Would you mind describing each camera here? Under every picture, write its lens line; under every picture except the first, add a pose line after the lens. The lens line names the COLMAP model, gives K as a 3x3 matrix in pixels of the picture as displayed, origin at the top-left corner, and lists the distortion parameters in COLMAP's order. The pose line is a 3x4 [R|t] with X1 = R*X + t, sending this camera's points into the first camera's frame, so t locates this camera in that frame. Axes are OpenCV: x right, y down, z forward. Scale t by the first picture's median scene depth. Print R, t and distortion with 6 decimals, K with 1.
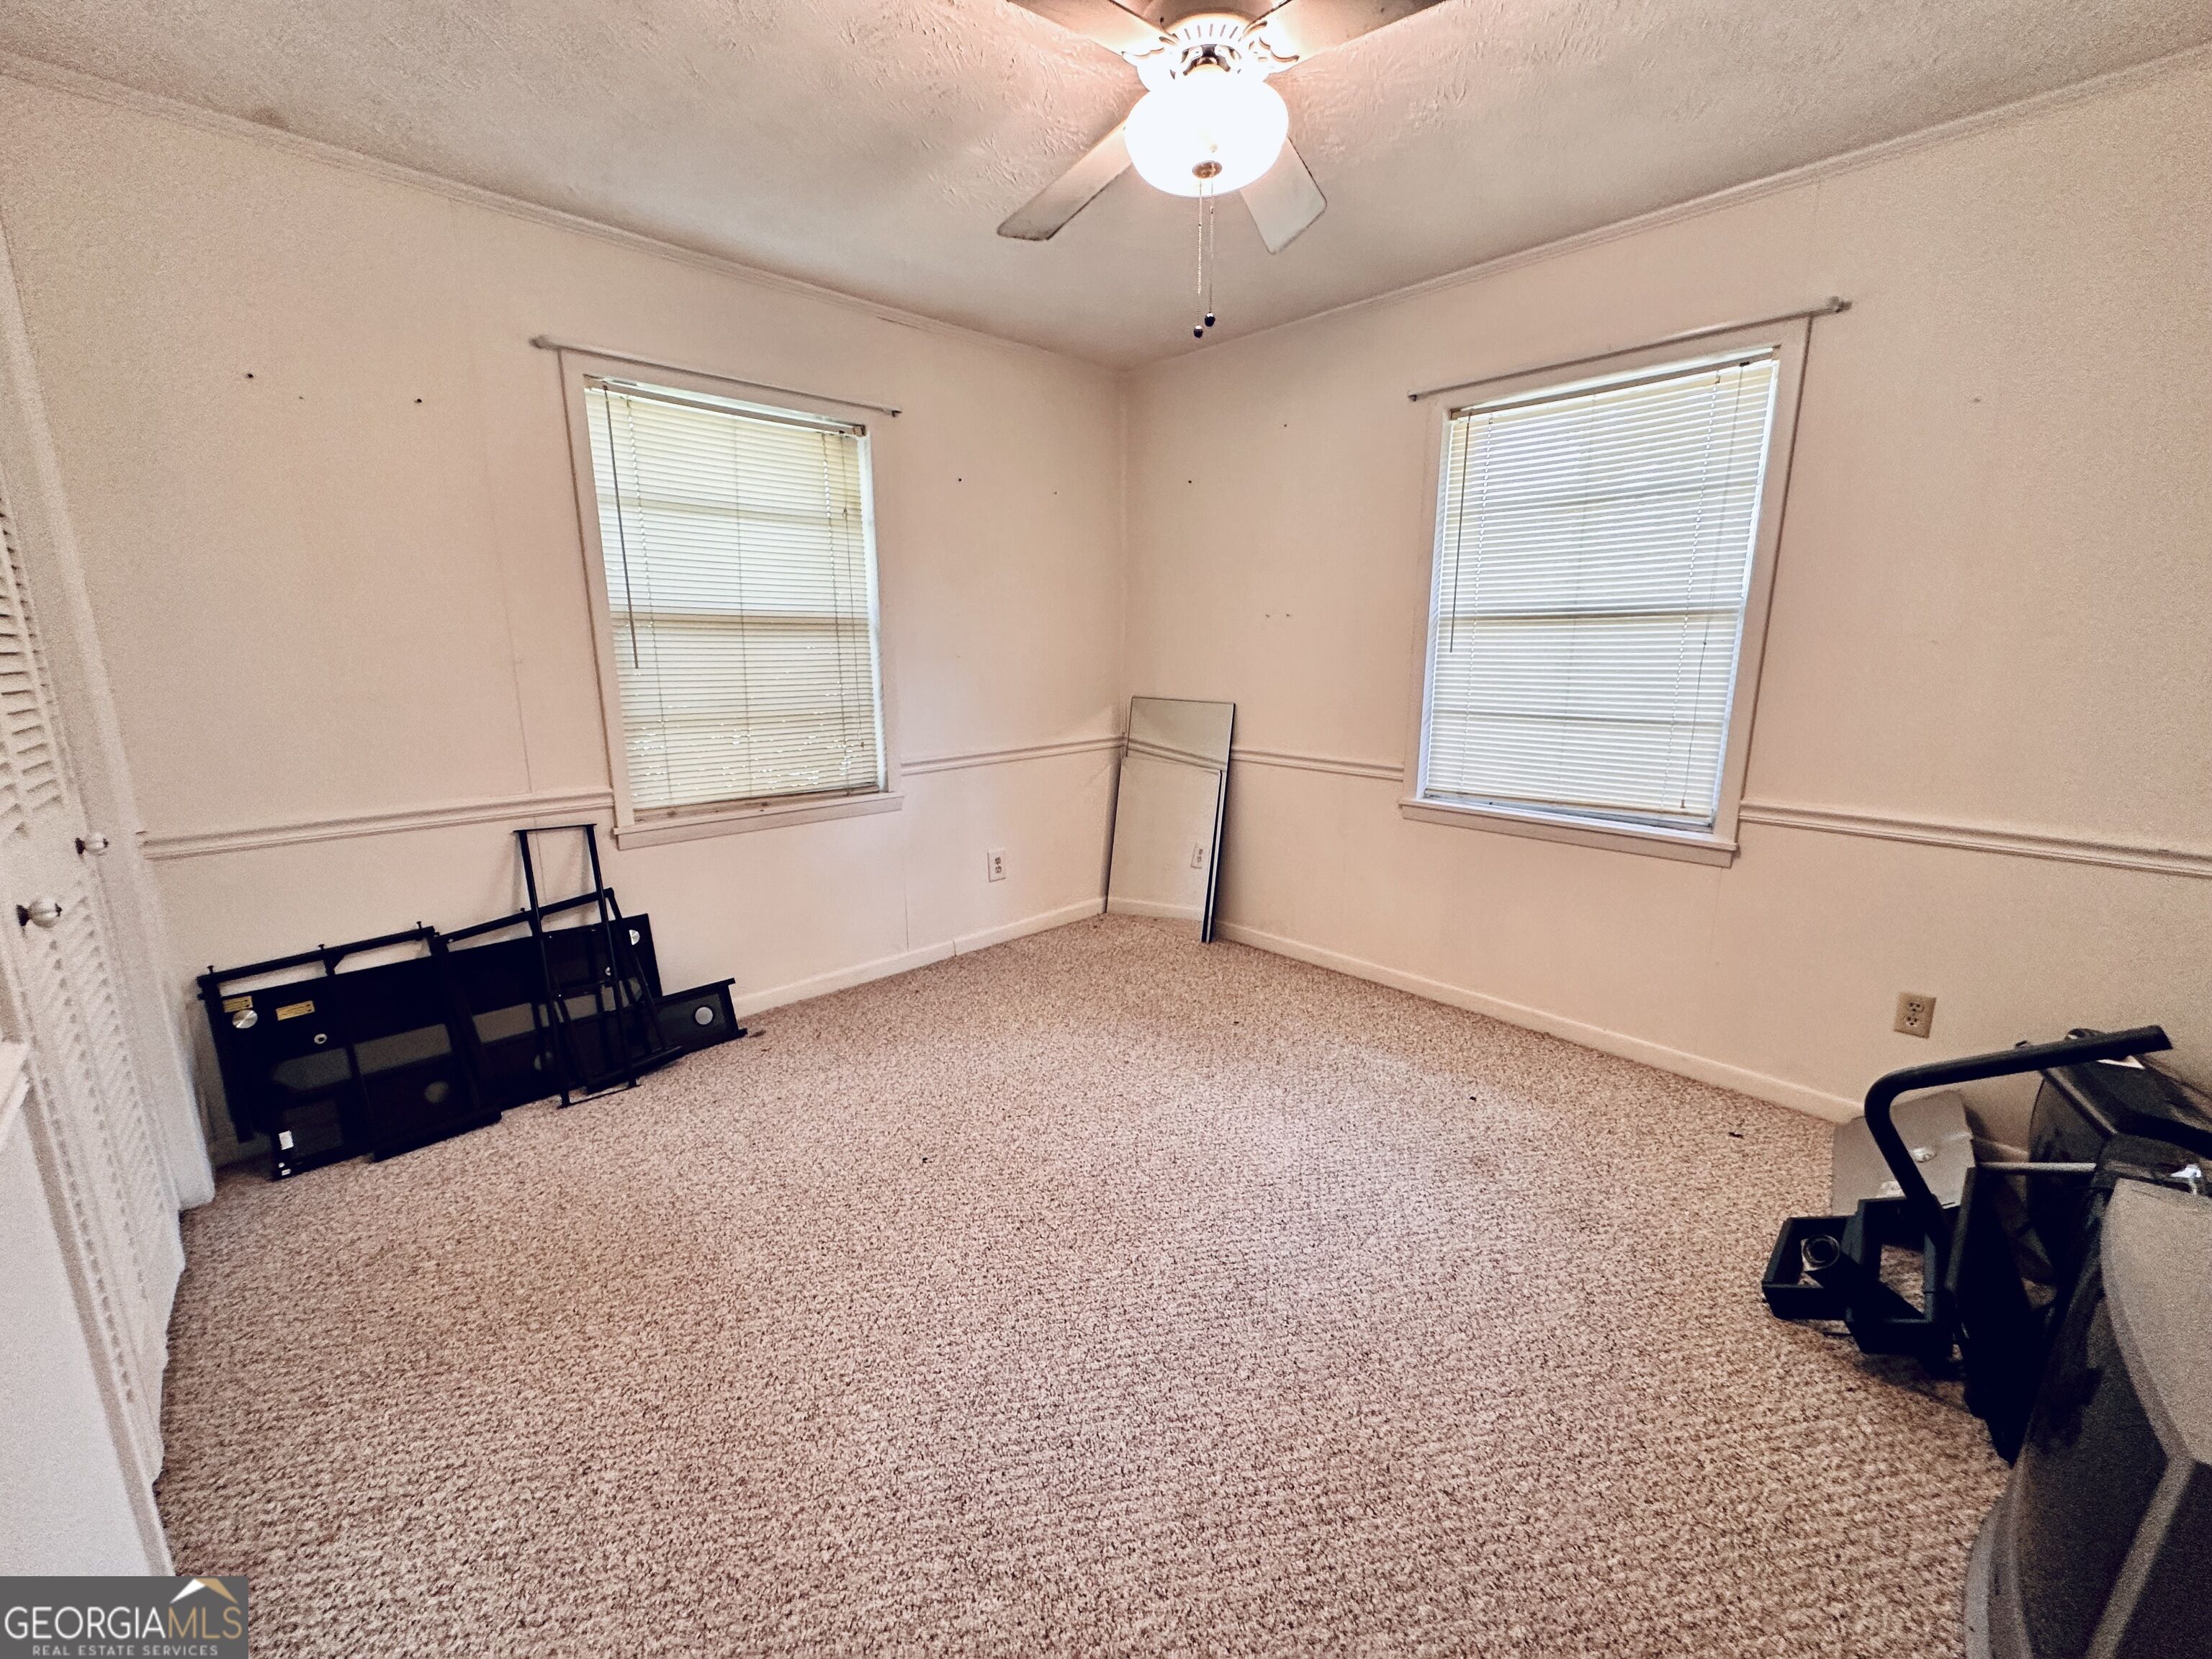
lens RADIAL K [[886.6, 0, 1101.4], [0, 886.6, 829.9], [0, 0, 1]] dist [-0.003014, -0.000242]
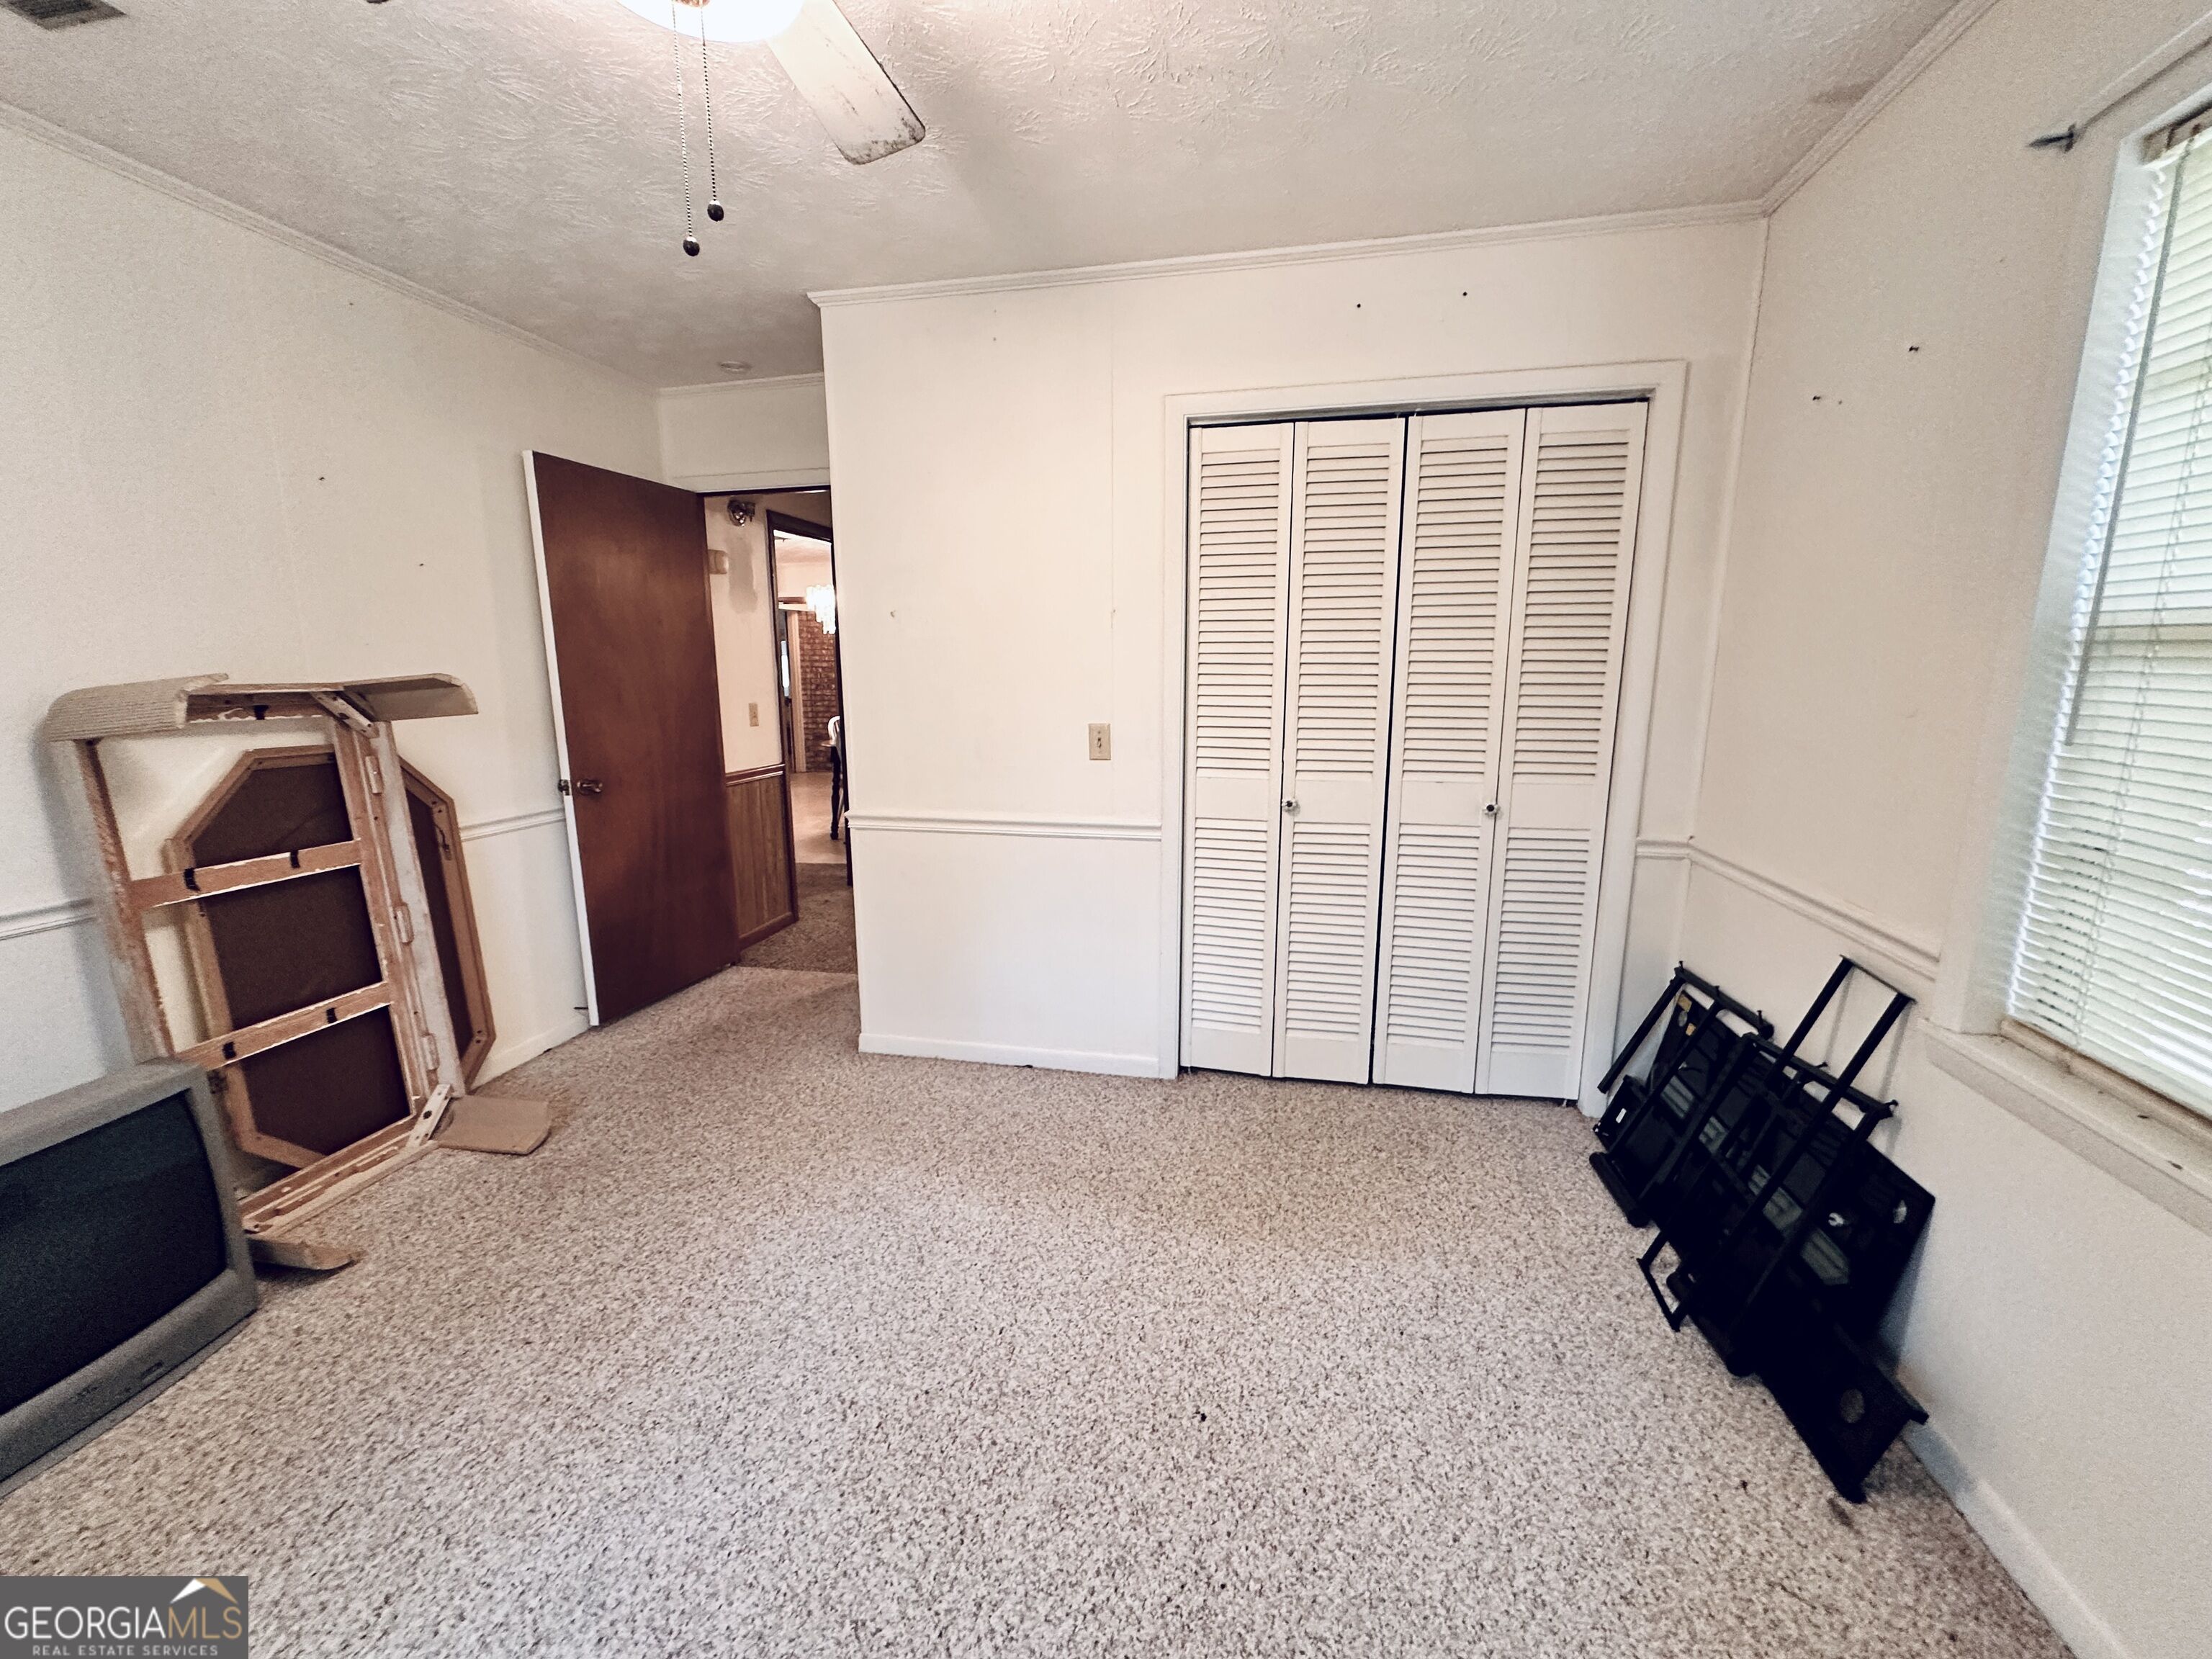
lens RADIAL K [[886.6, 0, 1101.4], [0, 886.6, 829.9], [0, 0, 1]] dist [-0.003014, -0.000242]
pose [[-0.827492, 0.110969, -0.550403, 0.179171], [-0.108373, 0.930276, 0.350488, -0.261776], [0.550920, 0.349674, -0.757770, 1.141610]]
